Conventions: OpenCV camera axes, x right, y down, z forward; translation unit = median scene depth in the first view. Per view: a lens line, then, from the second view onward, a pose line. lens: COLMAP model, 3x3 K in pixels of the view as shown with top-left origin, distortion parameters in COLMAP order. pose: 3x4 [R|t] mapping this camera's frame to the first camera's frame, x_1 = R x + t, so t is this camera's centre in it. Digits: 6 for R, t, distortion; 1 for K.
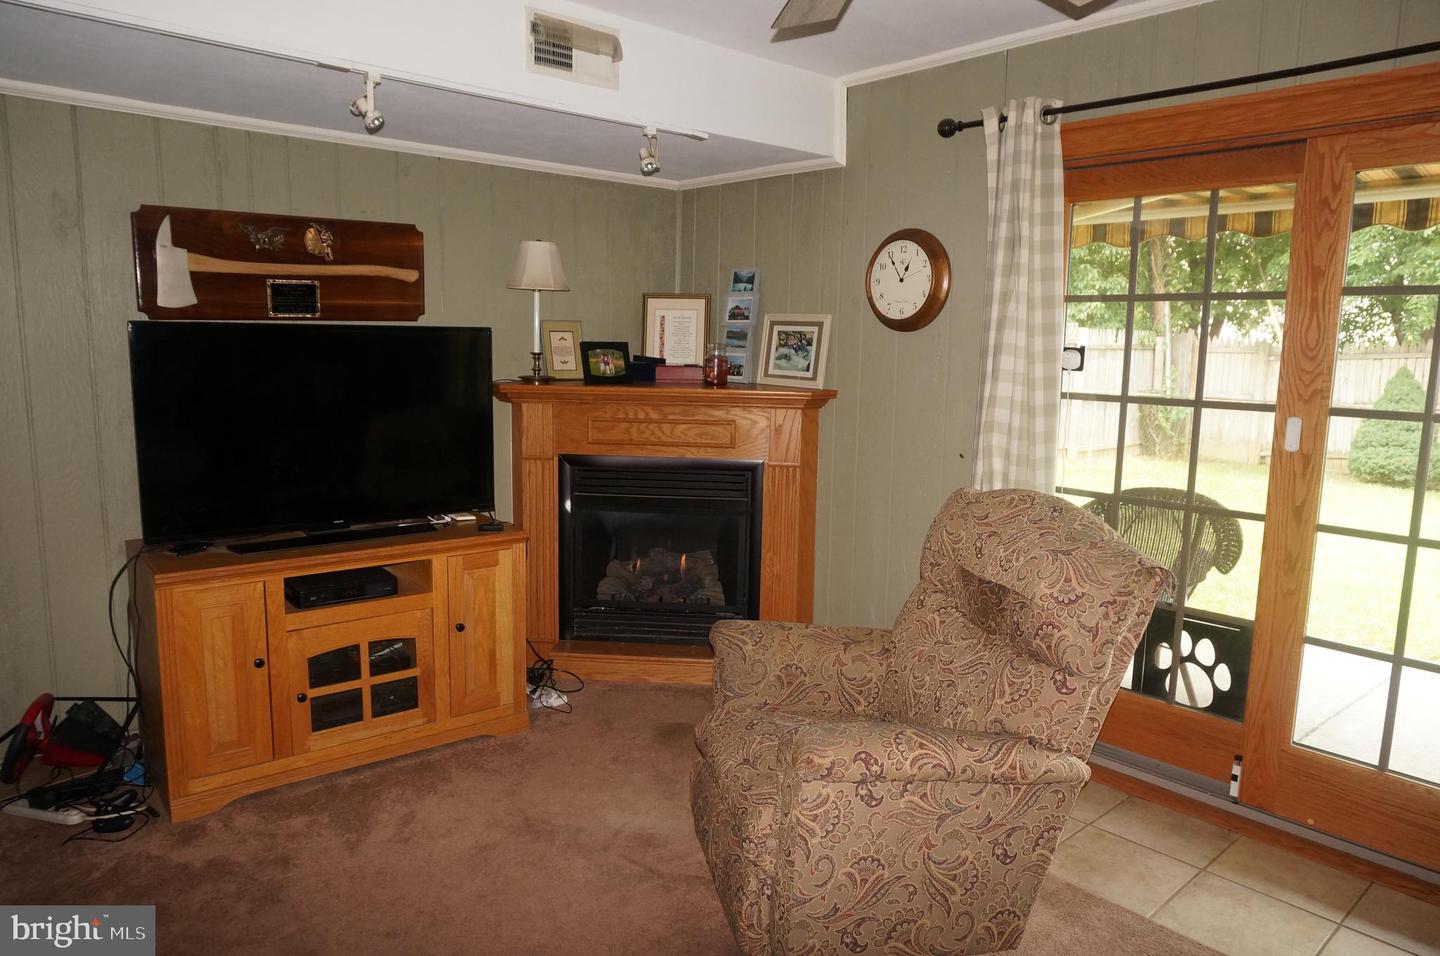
lens RADIAL K [[957.5, 0, 718.1], [0, 957.5, 479.9], [0, 0, 1]] dist [-0.058582, 0.038778]
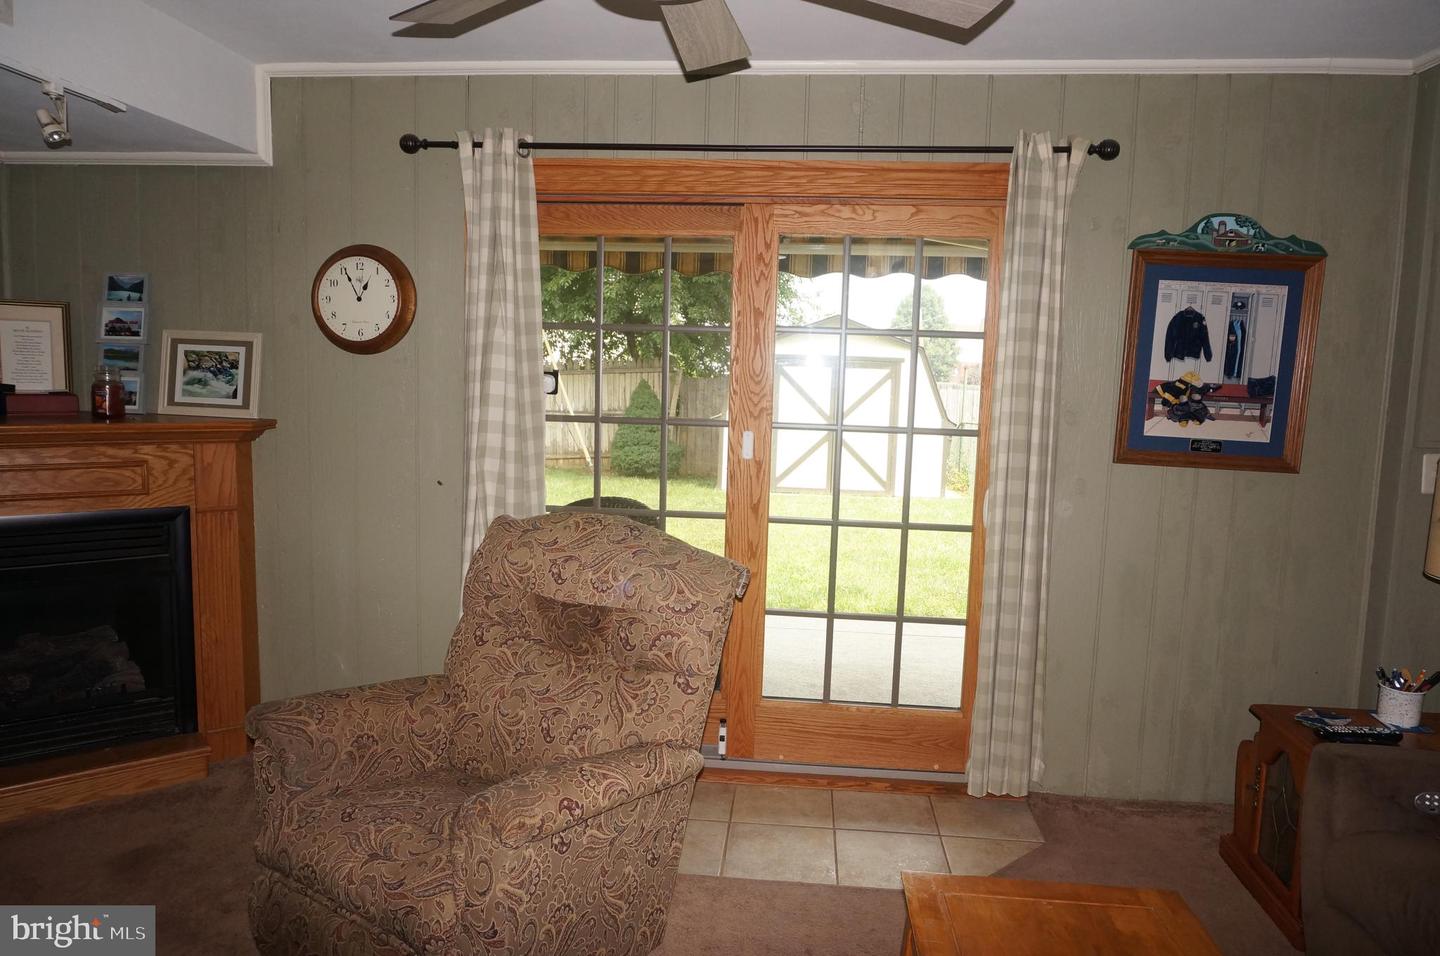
lens RADIAL K [[959.0, 0, 715.9], [0, 959.0, 479.4], [0, 0, 1]] dist [-0.057678, 0.039509]
pose [[0.729856, -0.074071, 0.679577, -0.210437], [0.083686, 0.996316, 0.018716, -0.024782], [-0.678460, 0.043211, 0.733366, 0.100164]]
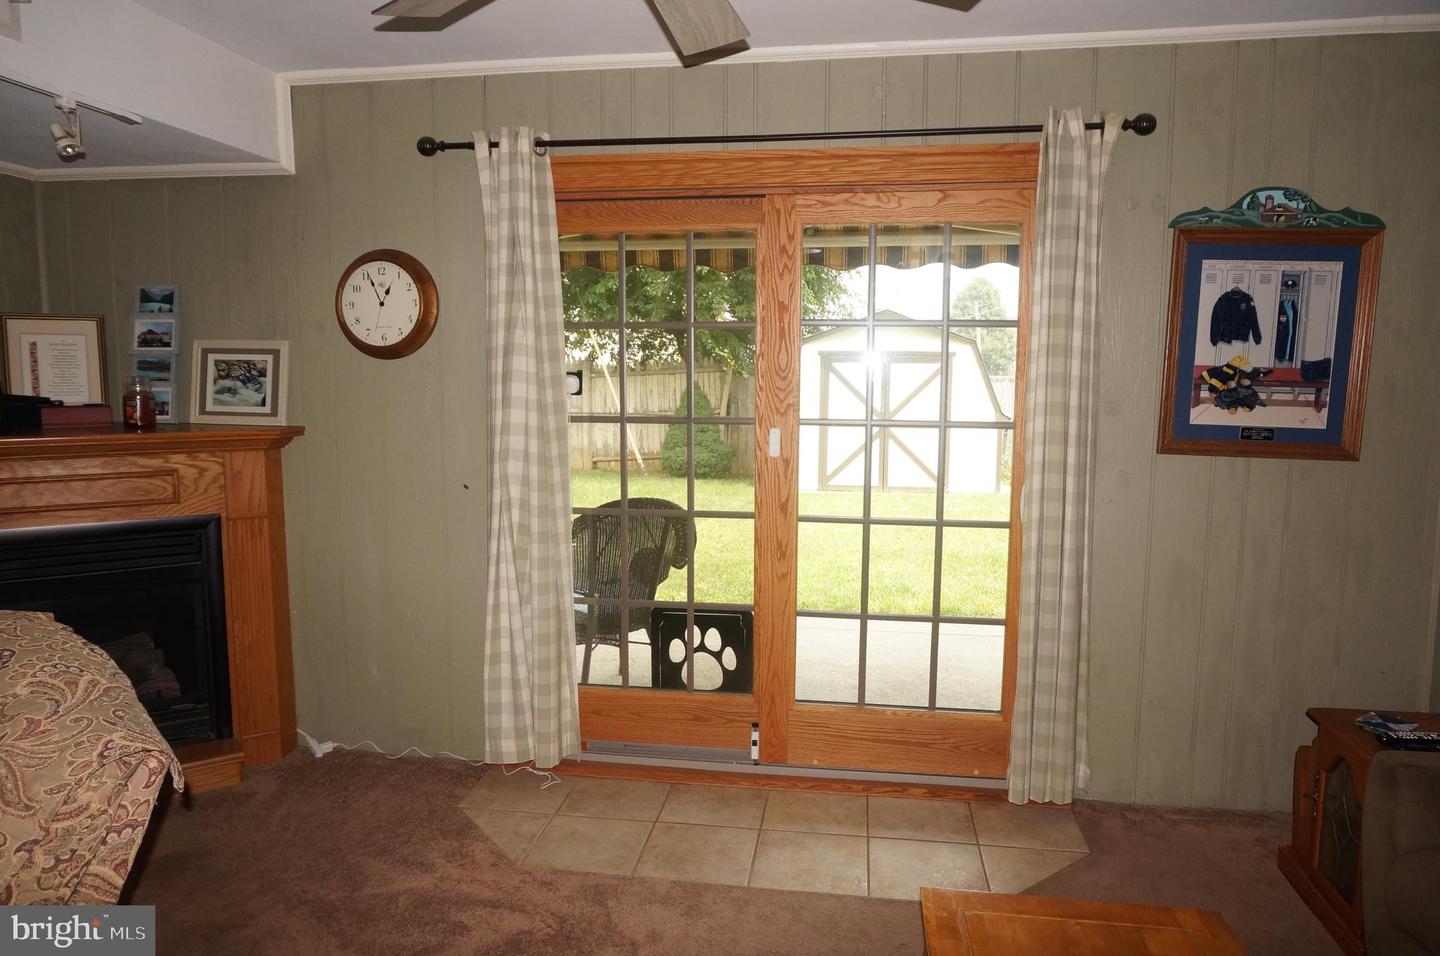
lens RADIAL K [[958.6, 0, 718.1], [0, 958.6, 478.8], [0, 0, 1]] dist [-0.052268, 0.034904]
pose [[0.766892, -0.087215, 0.635822, -0.171523], [0.102213, 0.994676, 0.013155, -0.020967], [-0.633584, 0.054901, 0.771723, 0.095383]]
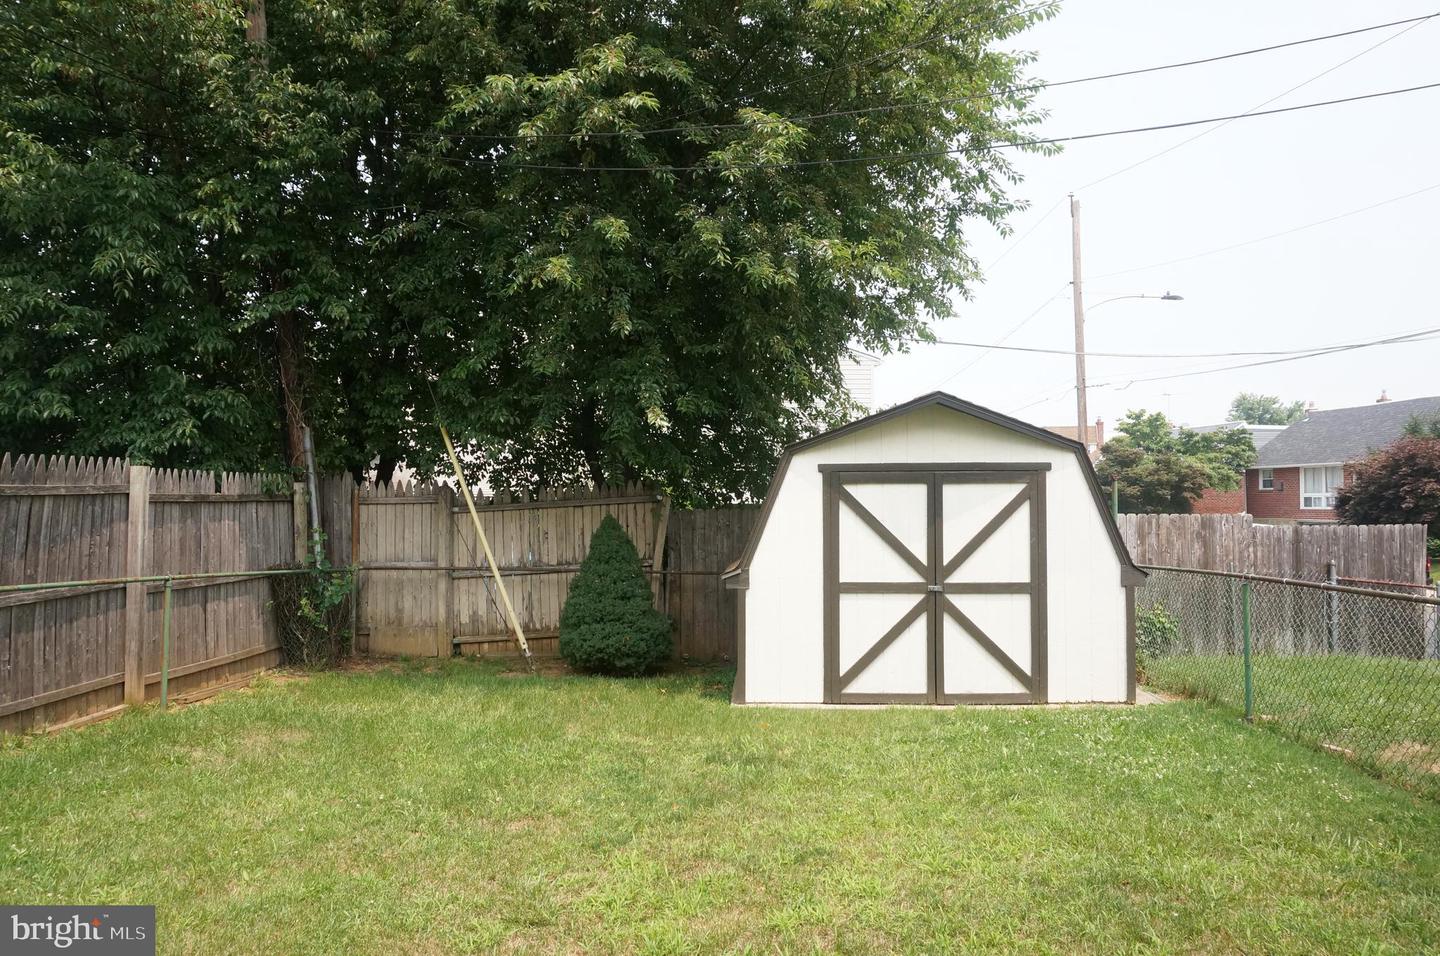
lens RADIAL K [[959.0, 0, 715.9], [0, 959.0, 479.4], [0, 0, 1]] dist [-0.057678, 0.039509]
pose [[0.720633, -0.003005, 0.693310, 0.920545], [0.116470, 0.986304, -0.116785, -0.176422], [-0.683464, 0.164909, 0.711113, 1.389983]]
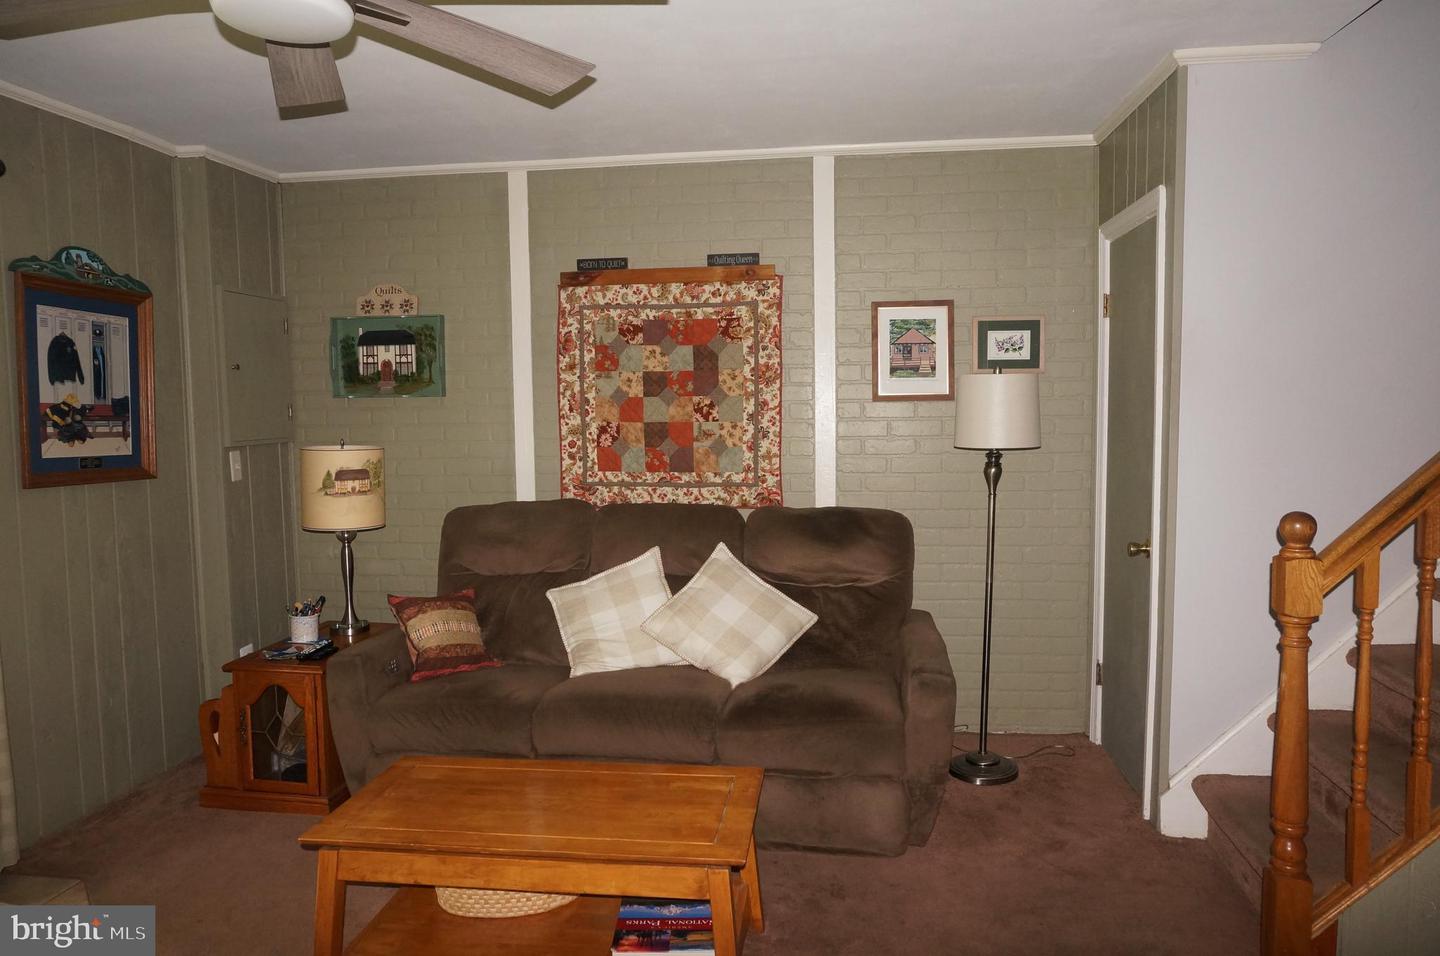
lens RADIAL K [[958.6, 0, 718.1], [0, 958.6, 478.8], [0, 0, 1]] dist [-0.052268, 0.034904]
pose [[-0.666485, -0.065729, 0.742615, -0.400406], [0.111960, 0.975985, 0.186866, -0.094383], [-0.737063, 0.207686, -0.643120, 0.605597]]
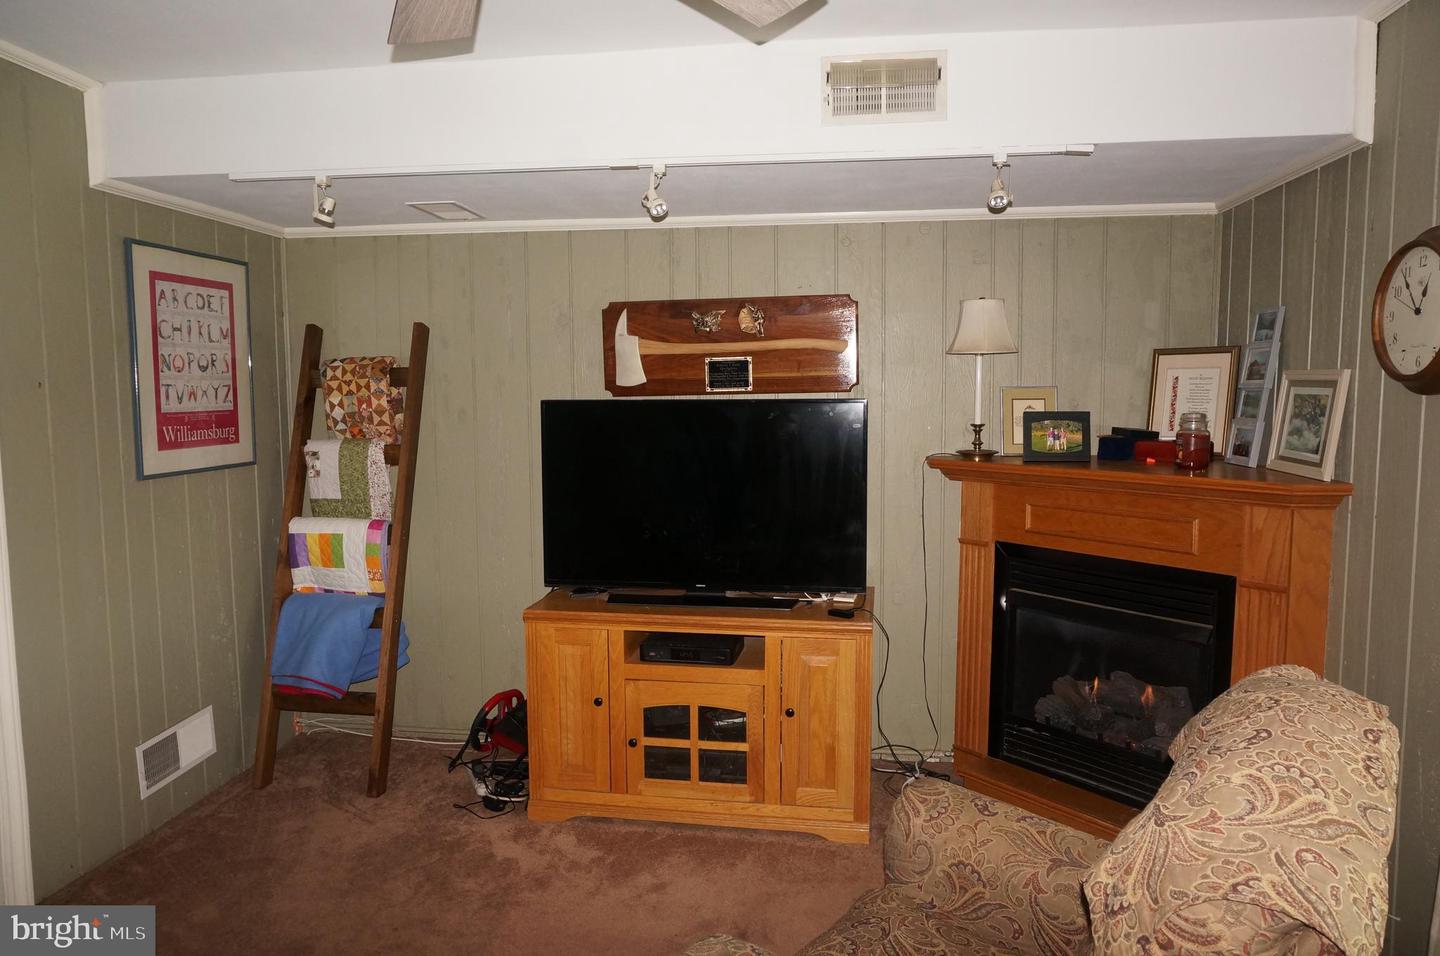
lens RADIAL K [[957.5, 0, 718.1], [0, 957.5, 479.9], [0, 0, 1]] dist [-0.058582, 0.038778]
pose [[0.656623, 0.046629, -0.752776, 0.382878], [-0.092973, 0.995479, -0.019435, -0.051028], [0.748466, 0.082749, 0.657990, 0.292744]]
